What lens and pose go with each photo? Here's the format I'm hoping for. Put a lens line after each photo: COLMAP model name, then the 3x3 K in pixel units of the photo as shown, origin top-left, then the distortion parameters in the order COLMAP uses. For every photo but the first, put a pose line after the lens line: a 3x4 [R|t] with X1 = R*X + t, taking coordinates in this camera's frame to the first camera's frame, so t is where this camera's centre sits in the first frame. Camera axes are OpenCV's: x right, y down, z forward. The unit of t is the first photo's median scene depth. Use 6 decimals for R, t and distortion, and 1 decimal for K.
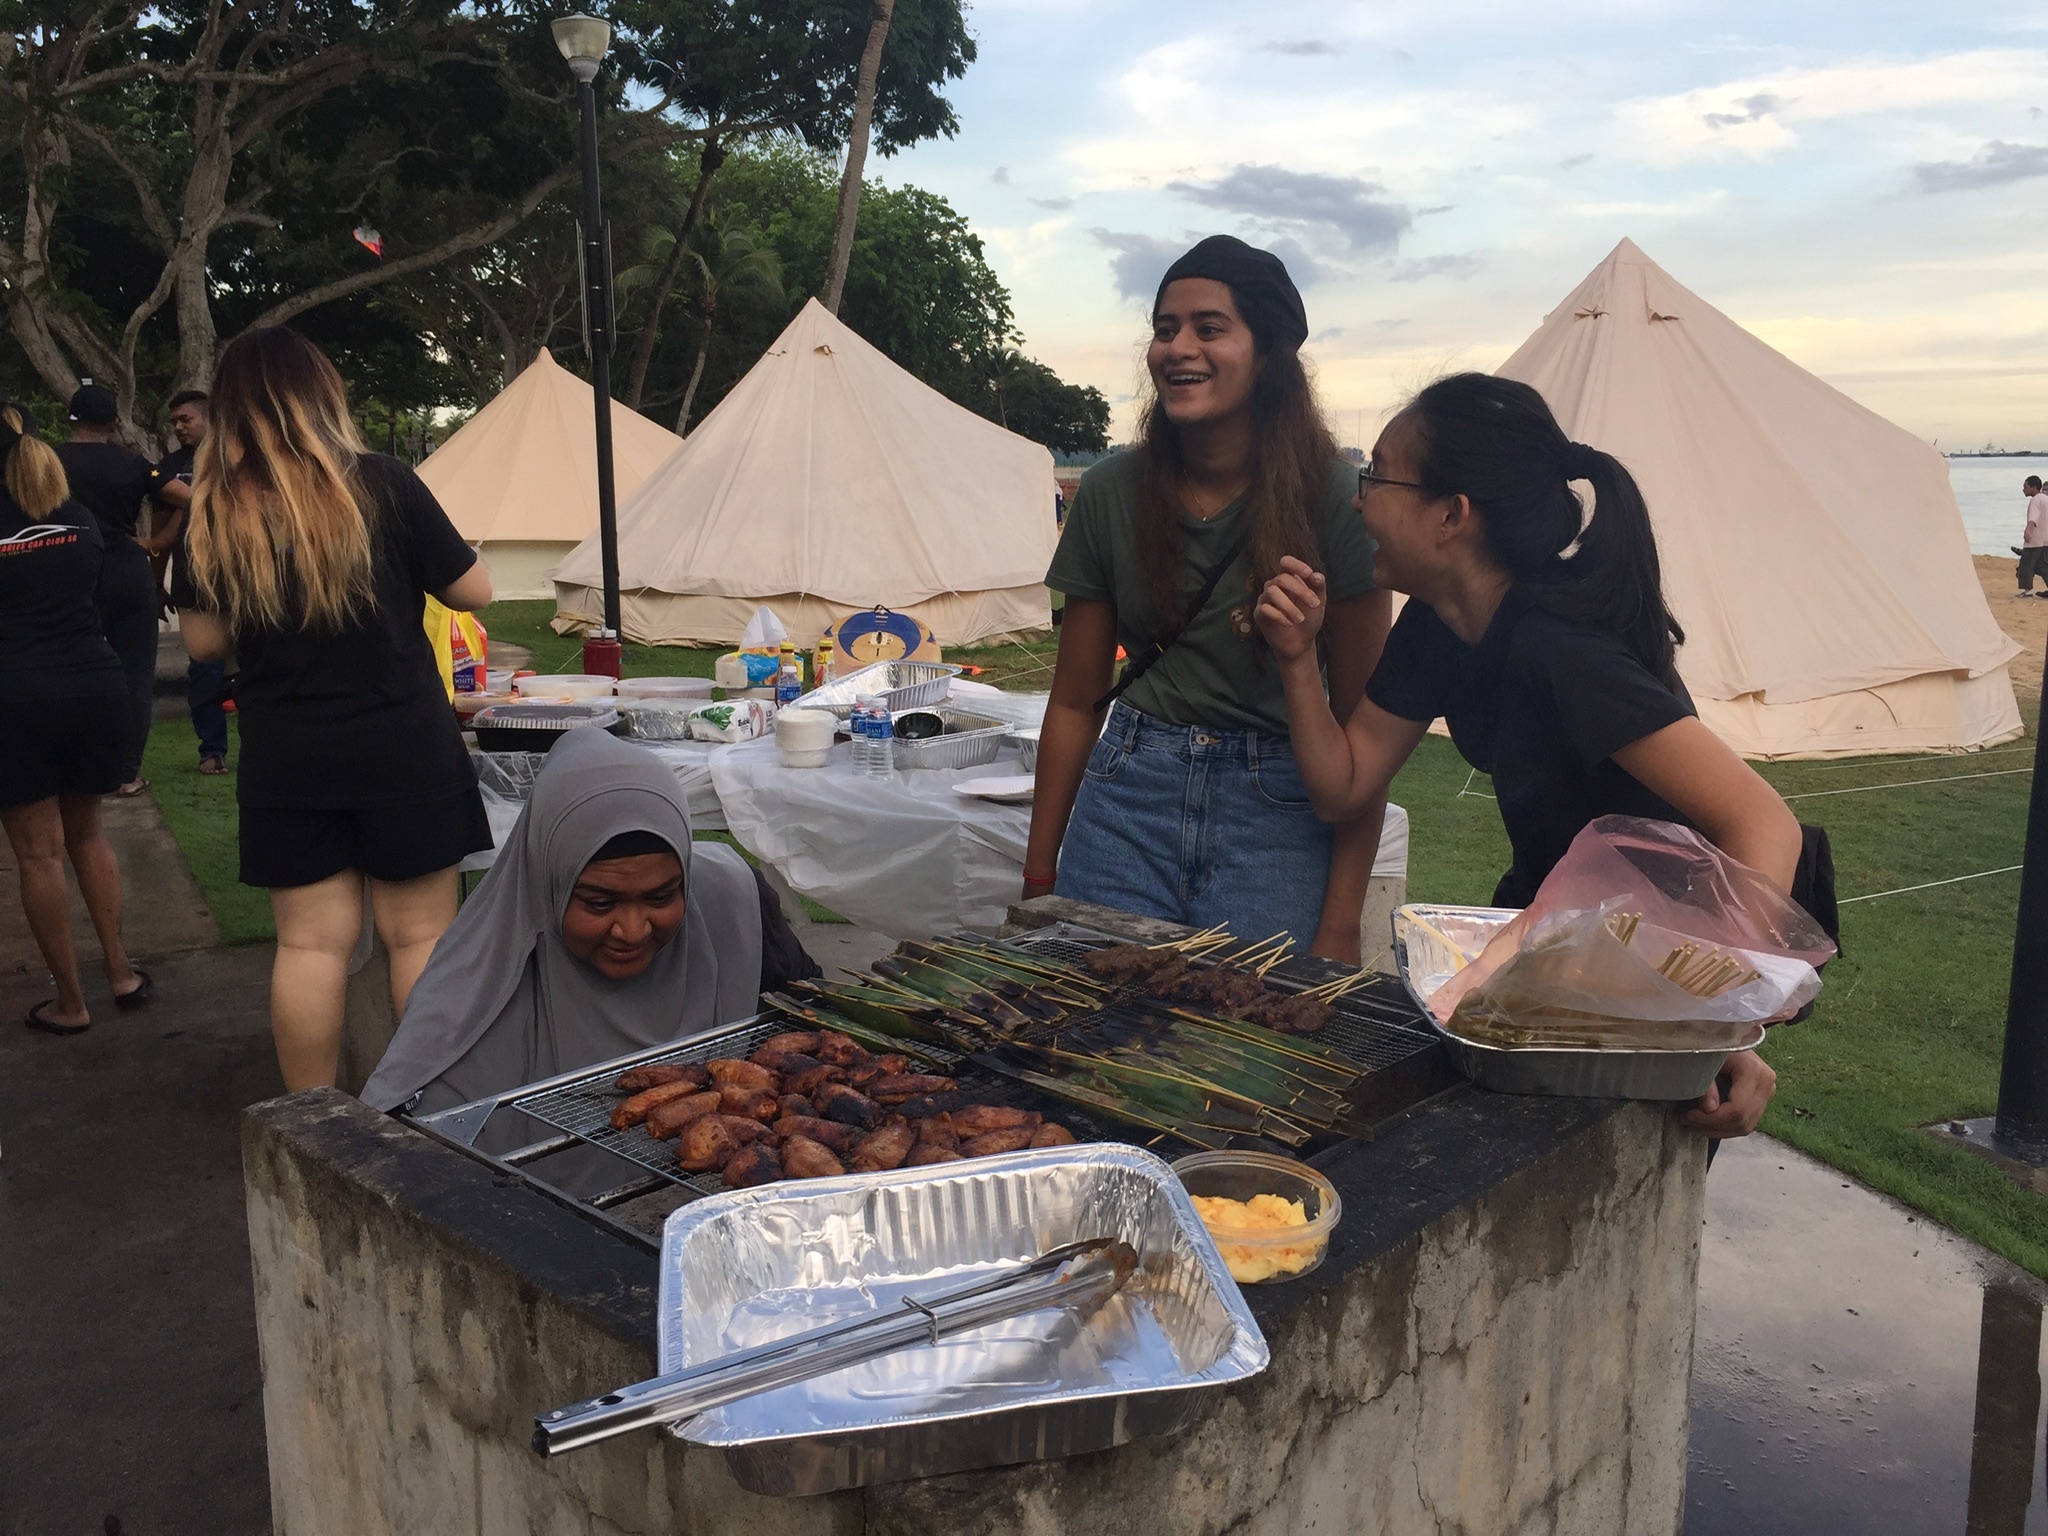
lens RADIAL K [[1774.5, 0, 1024.0], [0, 1774.5, 768.0], [0, 0, 1]] dist [0.079249, -0.092815]
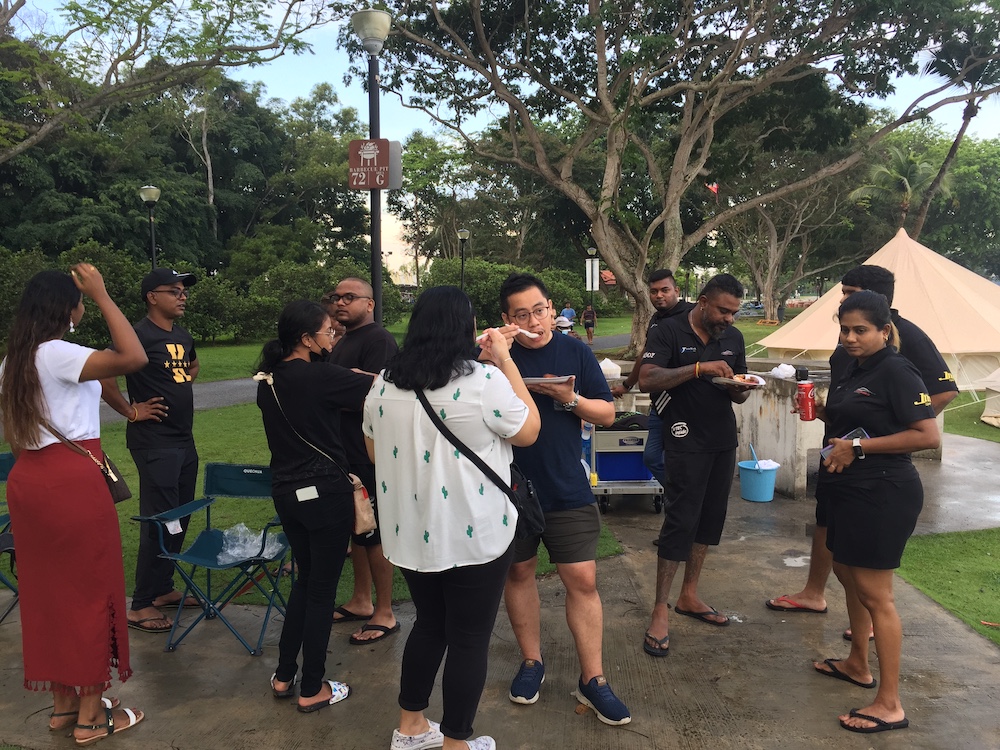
lens RADIAL K [[866.4, 0, 500.0], [0, 866.4, 375.0], [0, 0, 1]] dist [0.079249, -0.092815]
pose [[0.865835, 0.042013, -0.498563, -0.268490], [-0.079321, 0.995392, -0.053874, -0.052993], [0.494002, 0.086193, 0.865178, 0.242122]]
